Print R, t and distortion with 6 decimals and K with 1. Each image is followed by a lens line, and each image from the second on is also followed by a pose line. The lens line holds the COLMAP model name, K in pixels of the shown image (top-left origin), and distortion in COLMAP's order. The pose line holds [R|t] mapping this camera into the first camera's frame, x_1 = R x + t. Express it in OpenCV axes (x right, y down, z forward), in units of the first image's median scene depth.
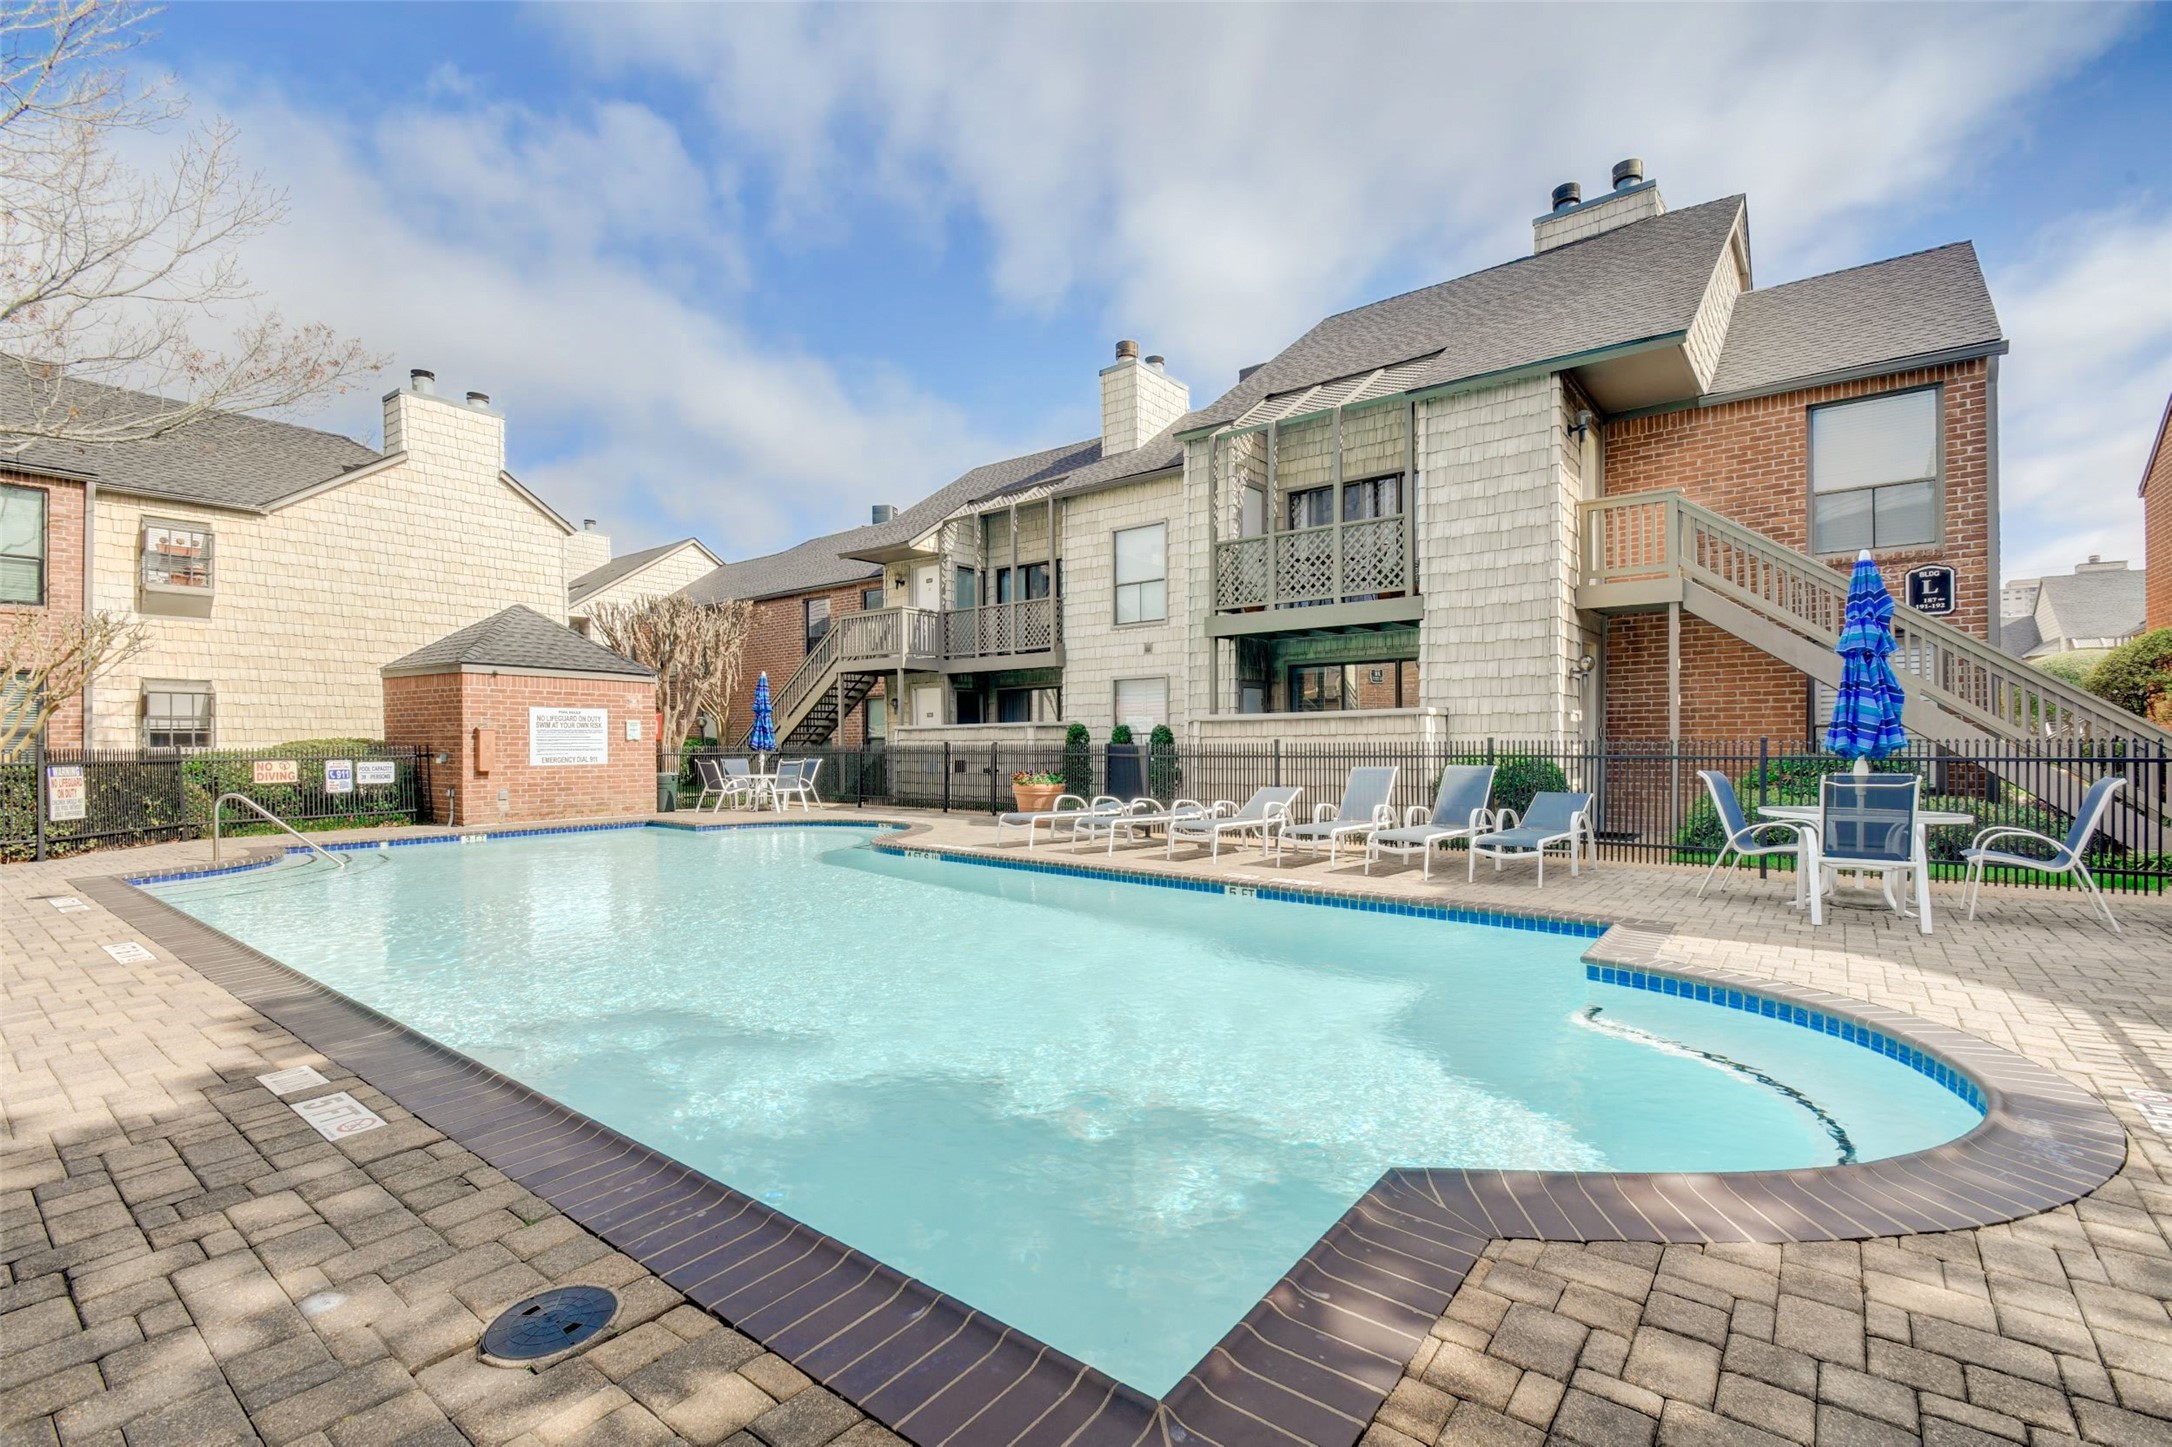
lens RADIAL K [[963.2, 0, 1103.9], [0, 963.2, 746.2], [0, 0, 1]] dist [-0.001344, -0.011214]
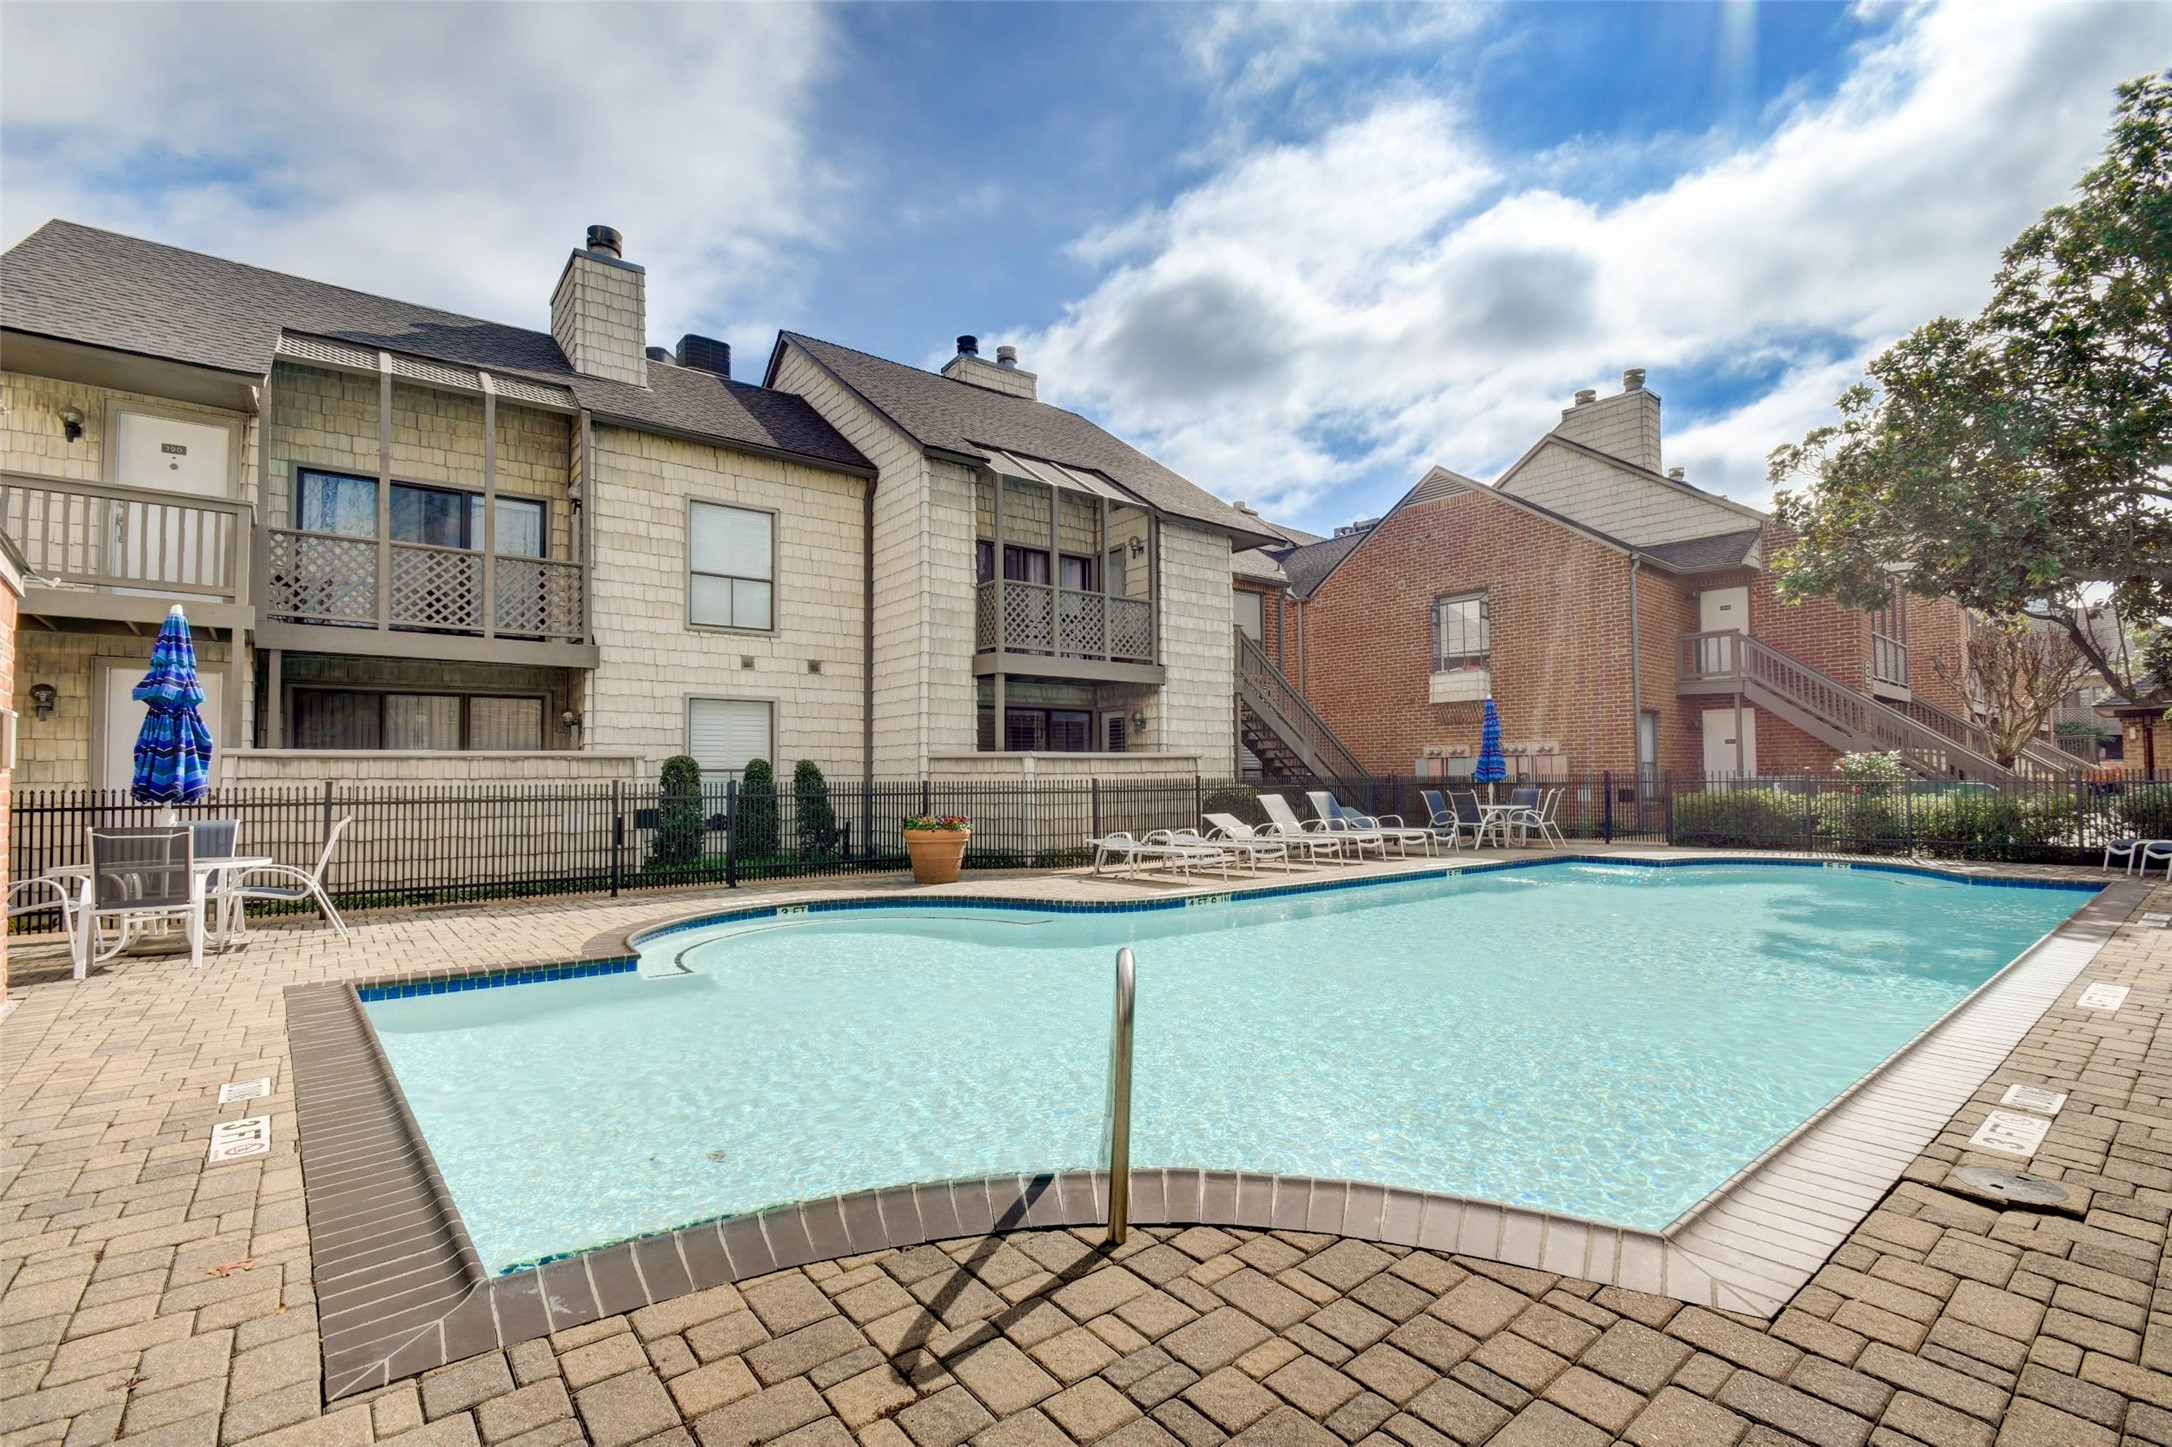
lens RADIAL K [[963.2, 0, 1103.9], [0, 963.2, 746.2], [0, 0, 1]] dist [-0.001344, -0.011214]
pose [[0.215665, 0.039728, 0.975659, -0.669393], [0.014256, 0.998937, -0.043827, 0.005386], [-0.976363, 0.023361, 0.214869, 0.557531]]
